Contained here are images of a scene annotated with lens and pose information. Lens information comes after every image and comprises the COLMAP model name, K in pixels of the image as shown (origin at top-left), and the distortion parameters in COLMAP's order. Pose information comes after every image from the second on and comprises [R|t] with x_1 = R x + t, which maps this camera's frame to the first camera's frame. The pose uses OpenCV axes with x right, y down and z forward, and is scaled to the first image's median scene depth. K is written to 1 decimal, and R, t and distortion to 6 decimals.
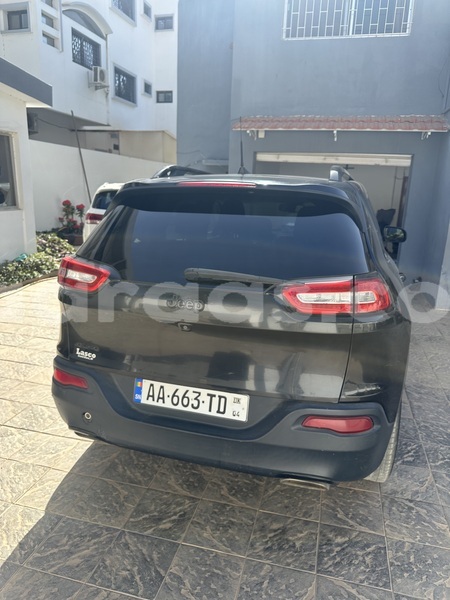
lens RADIAL K [[426.4, 0, 225.0], [0, 426.4, 300.0], [0, 0, 1]] dist [-0.002554, -0.000903]
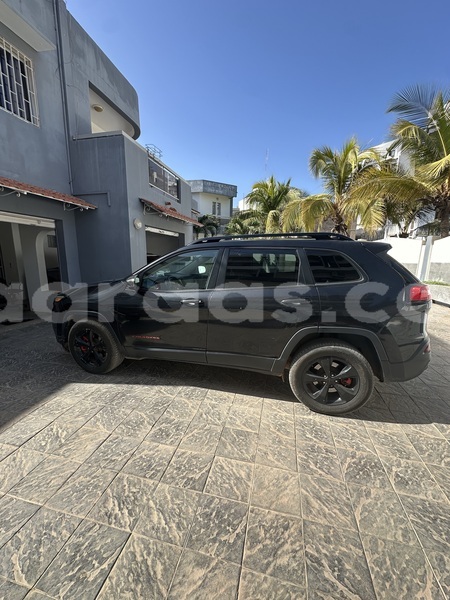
lens RADIAL K [[244.8, 0, 225.0], [0, 244.8, 300.0], [0, 0, 1]] dist [0.000283, 0.000009]
pose [[-0.032116, -0.211745, 0.976797, -0.417718], [0.246098, 0.945538, 0.213060, -0.139151], [-0.968713, 0.247230, 0.021744, 0.547324]]
